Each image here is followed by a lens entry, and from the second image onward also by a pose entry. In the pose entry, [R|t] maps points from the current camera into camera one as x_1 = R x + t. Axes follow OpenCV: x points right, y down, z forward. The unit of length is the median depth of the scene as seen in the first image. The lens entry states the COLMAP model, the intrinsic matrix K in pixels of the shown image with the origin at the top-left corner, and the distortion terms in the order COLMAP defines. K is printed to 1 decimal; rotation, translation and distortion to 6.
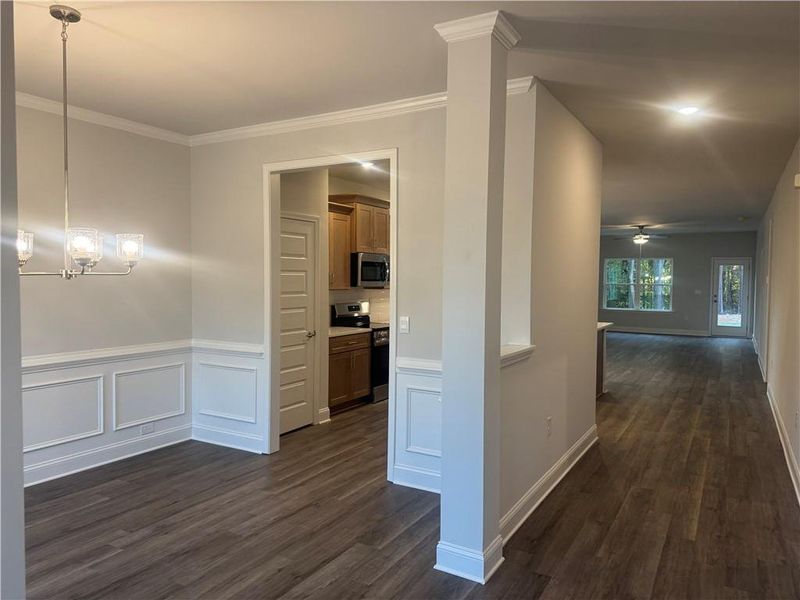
lens RADIAL K [[564.3, 0, 400.0], [0, 564.3, 300.0], [0, 0, 1]] dist [0.002751, -0.001323]
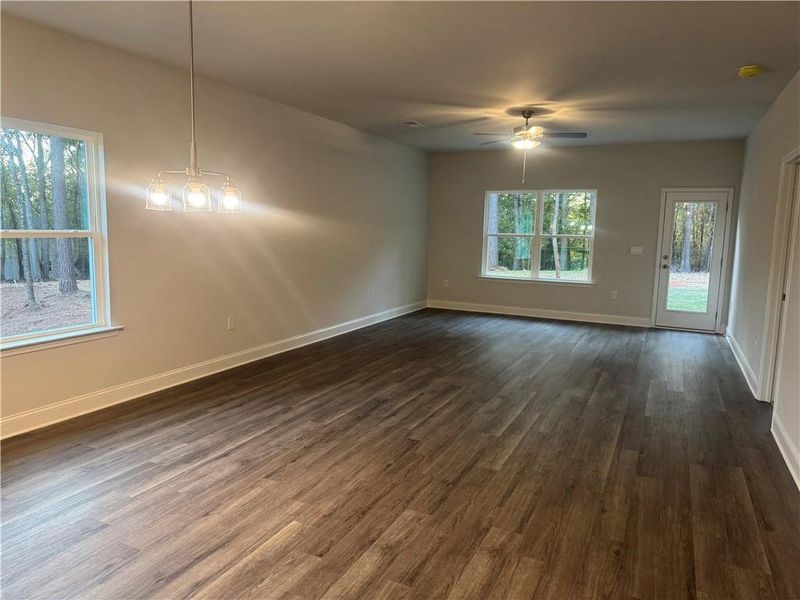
lens RADIAL K [[602.9, 0, 400.0], [0, 602.9, 300.0], [0, 0, 1]] dist [0.003956, -0.000145]
pose [[0.994133, 0.004814, 0.108056, 0.227670], [-0.014938, 0.995546, 0.093084, -0.015814], [-0.107126, -0.094152, 0.989777, 0.423673]]
